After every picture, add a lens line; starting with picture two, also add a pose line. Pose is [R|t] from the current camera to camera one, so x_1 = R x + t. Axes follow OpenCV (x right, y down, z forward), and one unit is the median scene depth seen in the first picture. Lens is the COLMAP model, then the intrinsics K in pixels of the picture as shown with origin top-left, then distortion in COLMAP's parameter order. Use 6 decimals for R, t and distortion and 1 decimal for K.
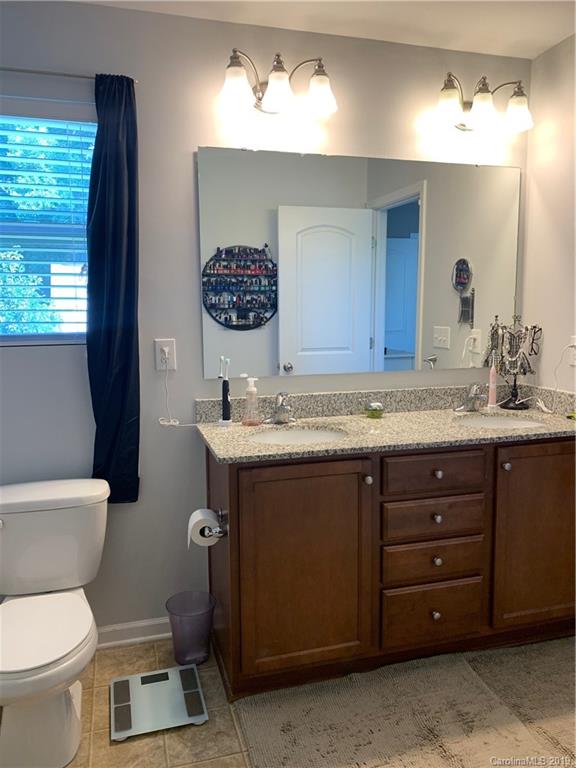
lens RADIAL K [[597.2, 0, 288.0], [0, 597.2, 384.0], [0, 0, 1]] dist [0.014605, -0.007311]
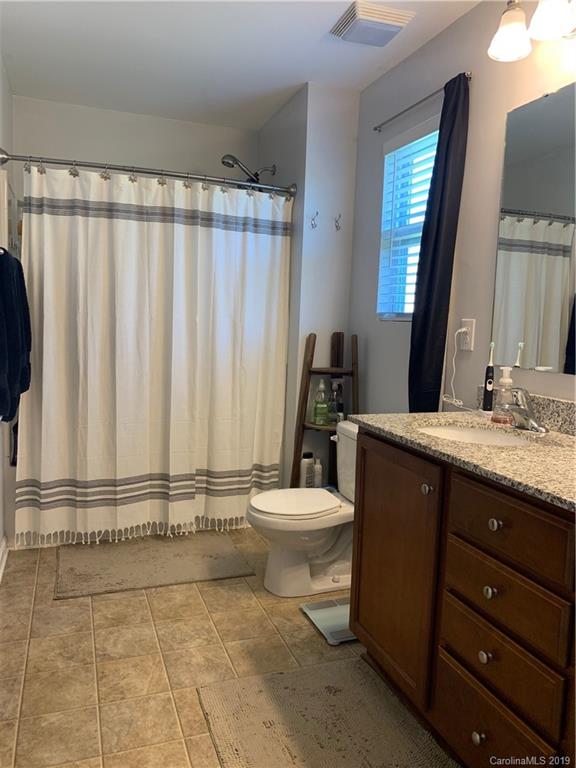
lens RADIAL K [[597.2, 0, 288.0], [0, 597.2, 384.0], [0, 0, 1]] dist [0.014605, -0.007311]
pose [[0.048763, 0.113708, -0.992317, 0.858063], [-0.146508, 0.983567, 0.105506, -0.033523], [0.988007, 0.140238, 0.064621, 0.706194]]
